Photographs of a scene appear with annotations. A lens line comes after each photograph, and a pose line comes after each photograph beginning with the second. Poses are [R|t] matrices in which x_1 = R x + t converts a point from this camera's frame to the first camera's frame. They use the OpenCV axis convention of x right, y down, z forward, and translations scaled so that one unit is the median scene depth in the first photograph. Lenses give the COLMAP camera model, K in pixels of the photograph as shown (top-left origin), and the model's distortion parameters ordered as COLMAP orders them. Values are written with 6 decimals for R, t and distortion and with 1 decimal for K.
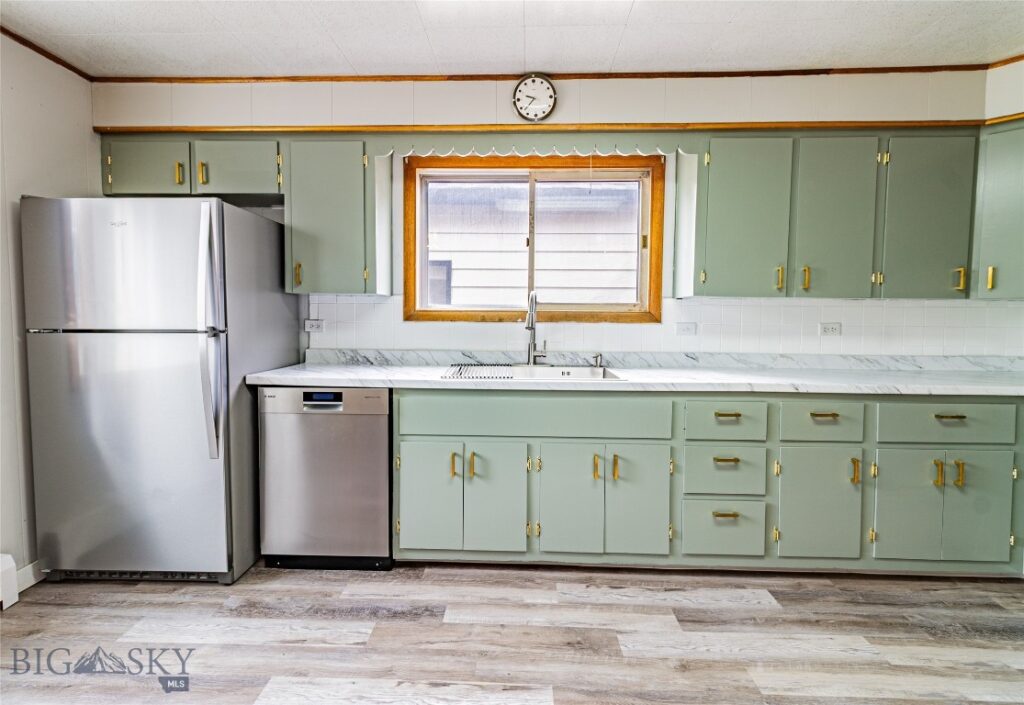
lens RADIAL K [[500.6, 0, 499.7], [0, 500.6, 340.1], [0, 0, 1]] dist [0.003461, 0.000341]
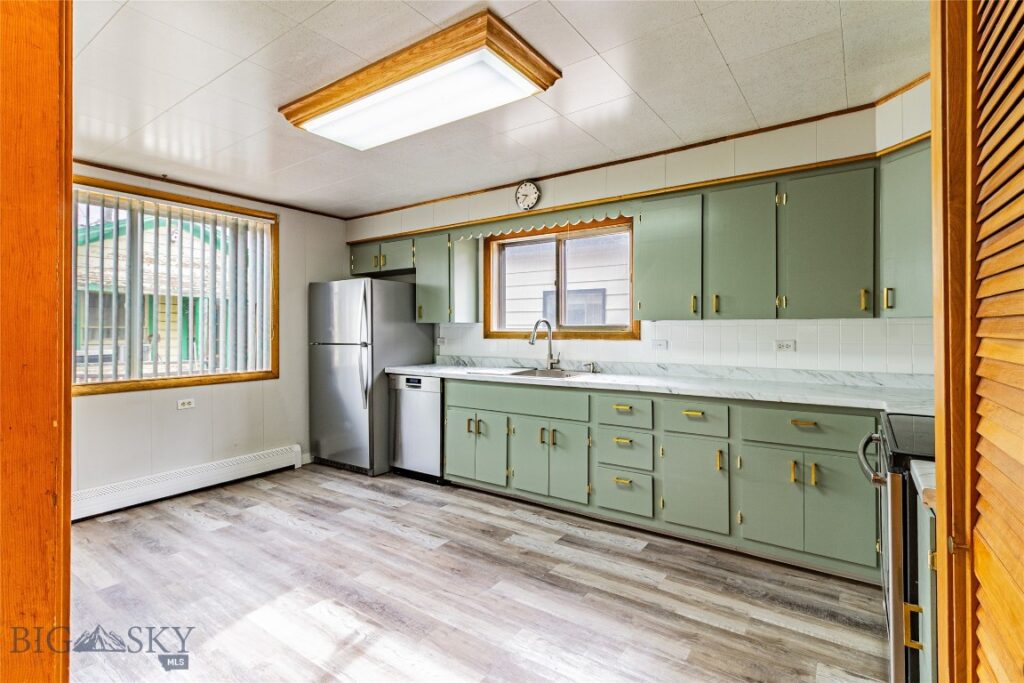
lens RADIAL K [[484.8, 0, 516.0], [0, 484.8, 329.4], [0, 0, 1]] dist [0.000964, 0.001052]
pose [[0.841718, -0.010144, -0.539822, 0.881290], [-0.017997, 0.998741, -0.046829, 0.003327], [0.539617, 0.049132, 0.840476, -0.272596]]
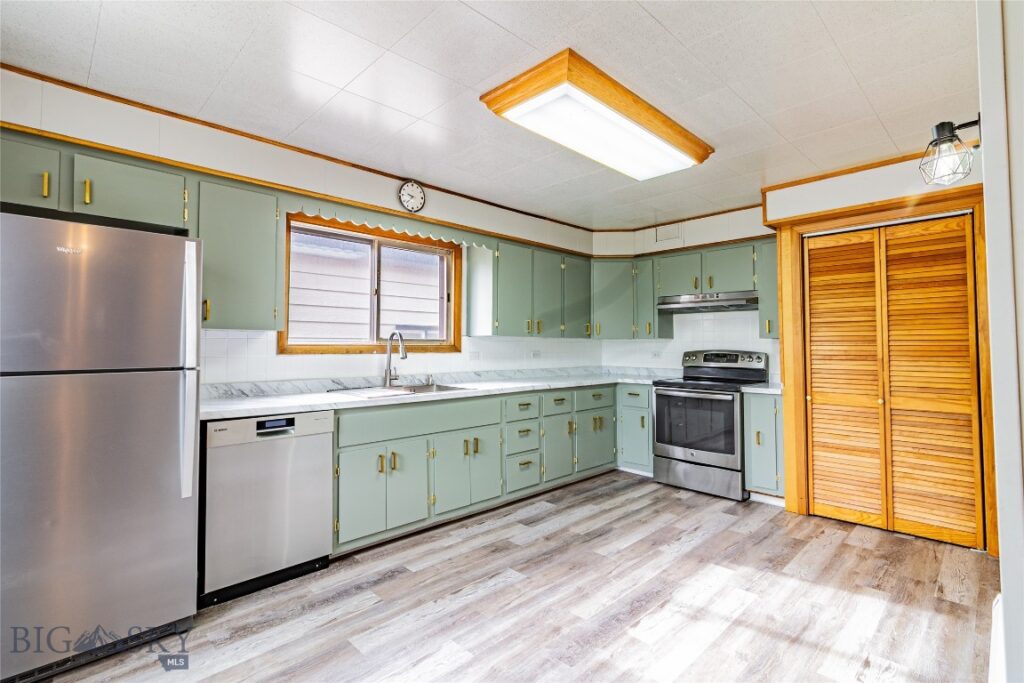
lens RADIAL K [[484.8, 0, 516.5], [0, 484.8, 330.3], [0, 0, 1]] dist [0.000964, 0.001052]
pose [[0.678988, 0.017582, 0.733939, -0.765392], [0.038926, 0.997445, -0.059906, -0.008693], [-0.733117, 0.069245, 0.676568, -0.131620]]
